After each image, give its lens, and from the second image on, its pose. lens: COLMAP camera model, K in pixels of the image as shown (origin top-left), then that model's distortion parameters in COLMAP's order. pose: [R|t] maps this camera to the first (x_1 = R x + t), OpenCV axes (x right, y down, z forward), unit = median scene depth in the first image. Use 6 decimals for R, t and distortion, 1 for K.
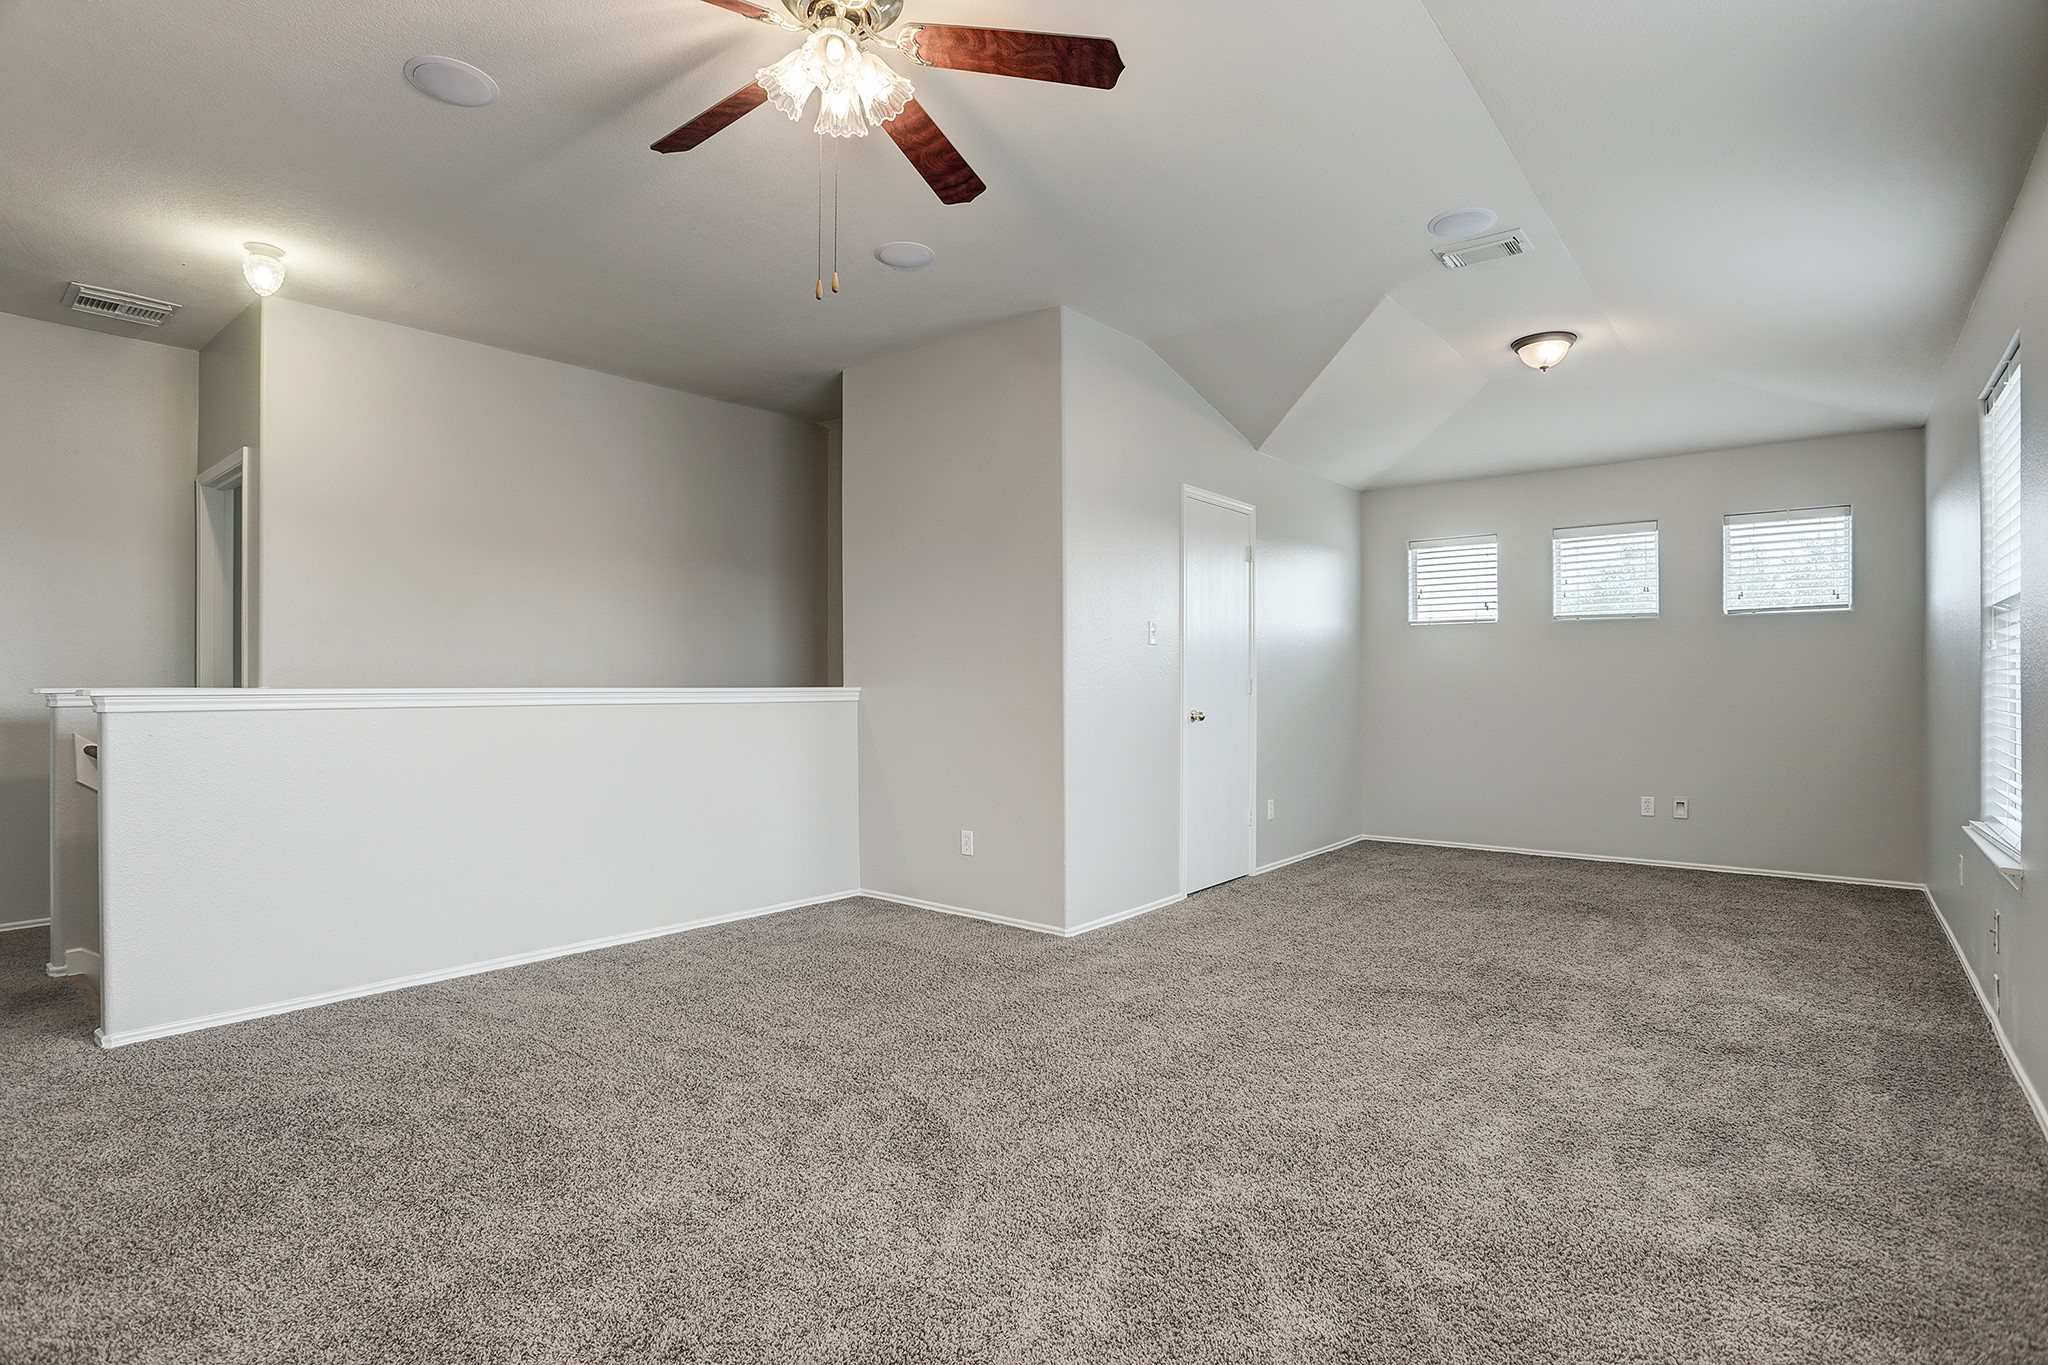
lens RADIAL K [[995.8, 0, 1019.5], [0, 995.8, 685.7], [0, 0, 1]] dist [-0.080223, 0.036070]
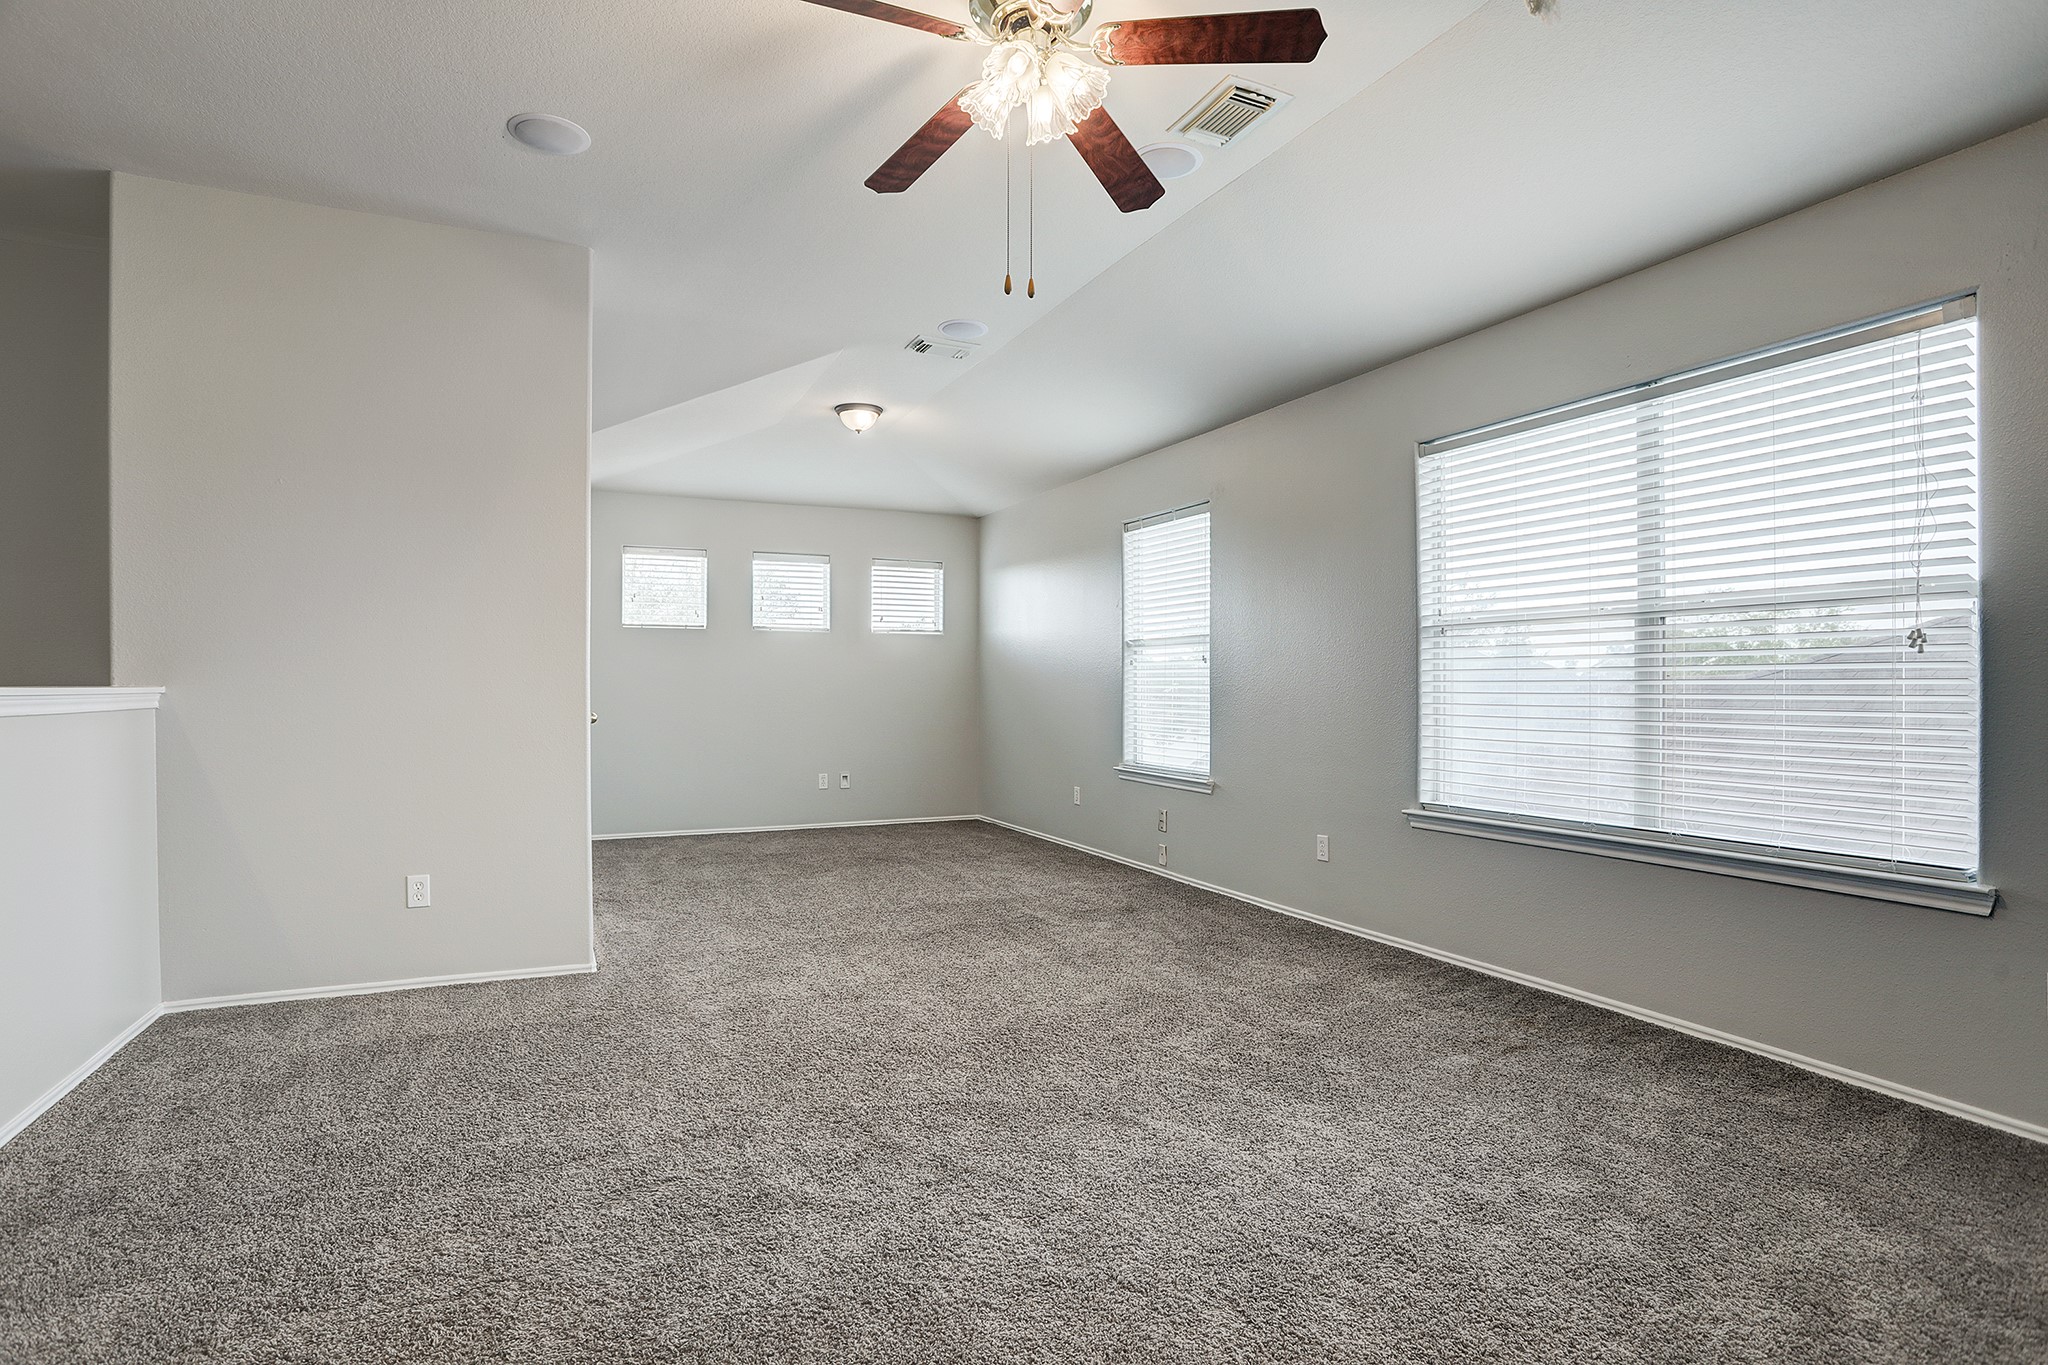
lens RADIAL K [[995.8, 0, 1019.5], [0, 995.8, 685.7], [0, 0, 1]] dist [-0.080223, 0.036070]
pose [[0.445446, 0.002321, 0.895306, -0.476577], [0.001570, 0.999993, -0.003373, 0.003293], [-0.895307, 0.002908, 0.445440, 0.238023]]
